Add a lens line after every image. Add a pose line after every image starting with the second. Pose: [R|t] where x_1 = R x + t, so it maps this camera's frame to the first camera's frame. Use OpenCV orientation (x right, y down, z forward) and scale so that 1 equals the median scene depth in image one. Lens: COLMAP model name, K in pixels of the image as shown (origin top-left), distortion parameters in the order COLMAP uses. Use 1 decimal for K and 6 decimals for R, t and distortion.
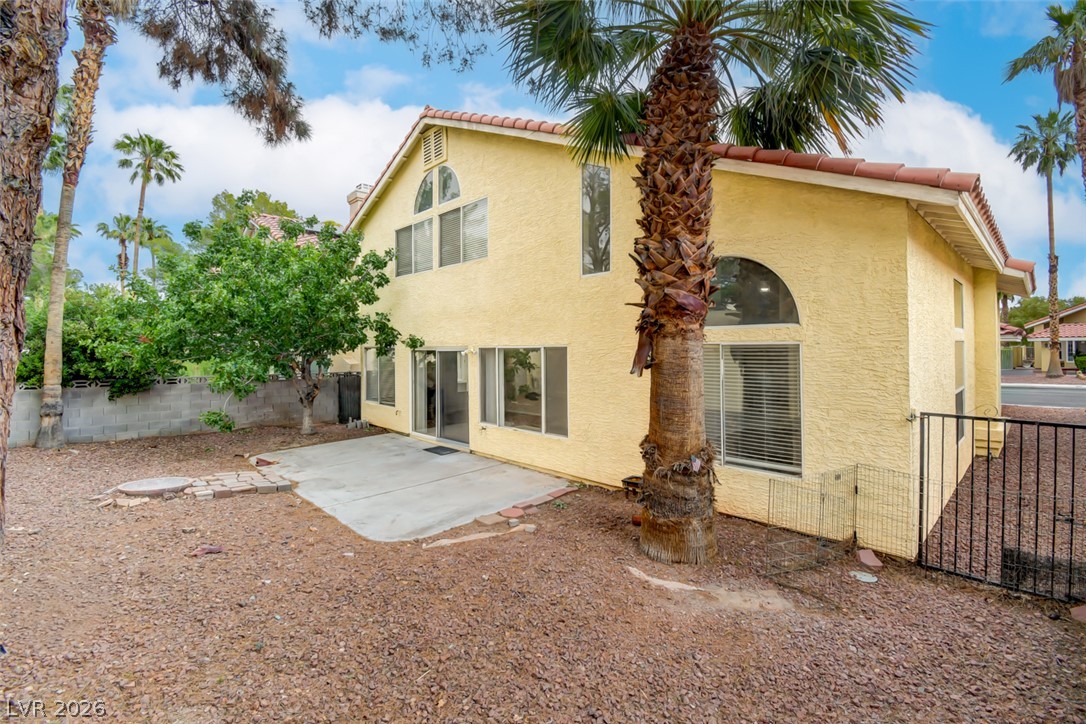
lens RADIAL K [[489.7, 0, 553.5], [0, 489.7, 337.7], [0, 0, 1]] dist [0.025167, -0.027893]
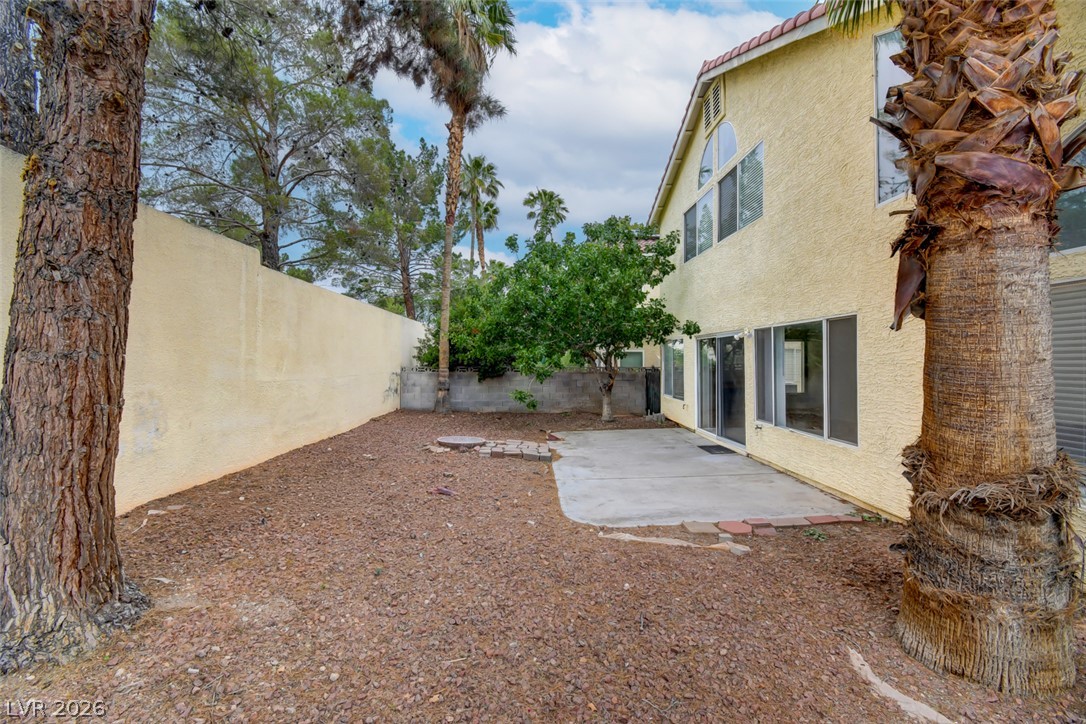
lens RADIAL K [[483.0, 0, 547.0], [0, 483.0, 359.3], [0, 0, 1]] dist [0.021564, -0.026374]
pose [[0.735703, -0.001128, -0.677303, 0.217618], [0.014423, 0.999798, 0.014001, 0.084090], [0.677150, -0.020069, 0.735571, 0.263541]]
